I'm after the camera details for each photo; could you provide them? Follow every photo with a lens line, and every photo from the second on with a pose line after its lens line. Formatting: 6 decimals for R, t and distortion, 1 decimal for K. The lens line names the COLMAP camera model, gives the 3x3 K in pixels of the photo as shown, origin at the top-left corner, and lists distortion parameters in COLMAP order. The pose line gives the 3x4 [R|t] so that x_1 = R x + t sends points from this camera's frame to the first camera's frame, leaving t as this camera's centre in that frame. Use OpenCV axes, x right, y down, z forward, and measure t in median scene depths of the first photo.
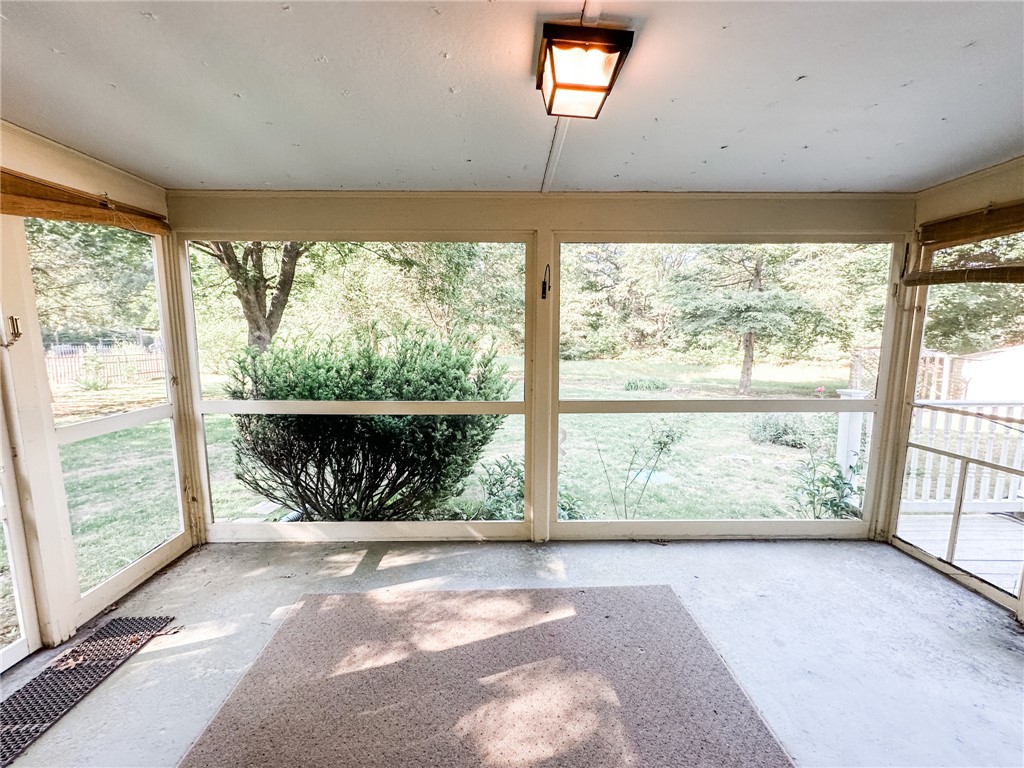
lens RADIAL K [[405.6, 0, 511.2], [0, 405.6, 387.1], [0, 0, 1]] dist [-0.003063, -0.000118]
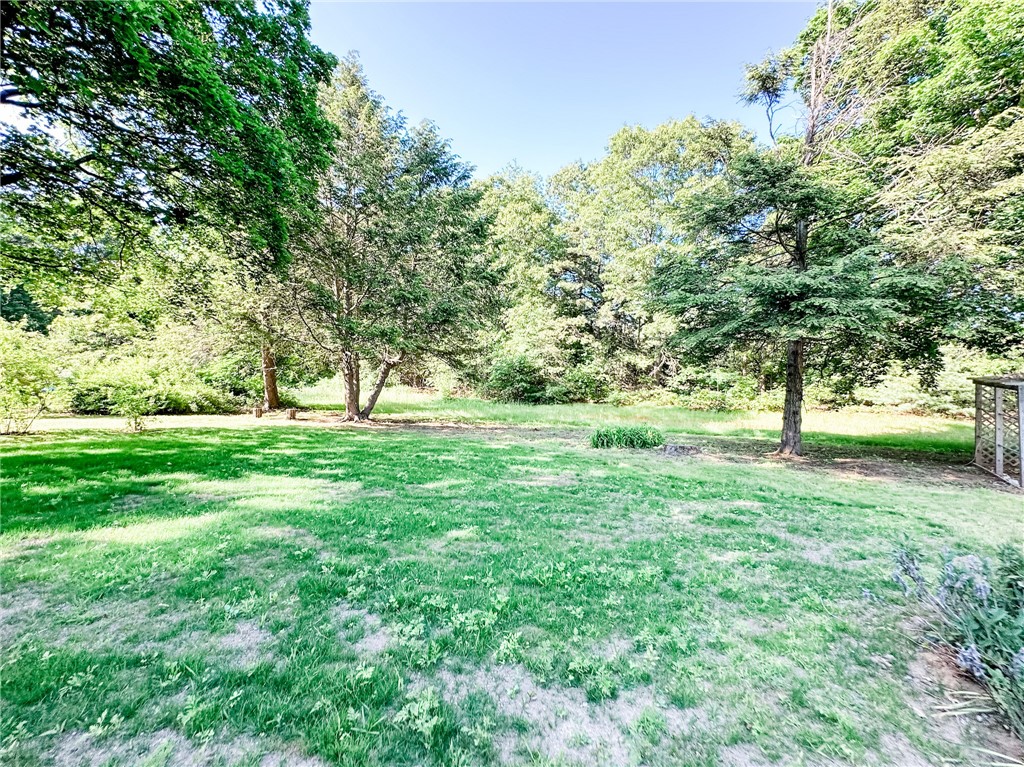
lens RADIAL K [[405.6, 0, 512.7], [0, 405.6, 388.2], [0, 0, 1]] dist [-0.003063, -0.000118]
pose [[0.999884, 0.009740, -0.011744, 0.102585], [-0.011006, 0.993525, -0.113076, -0.005590], [0.010566, 0.113192, 0.993517, 0.230374]]
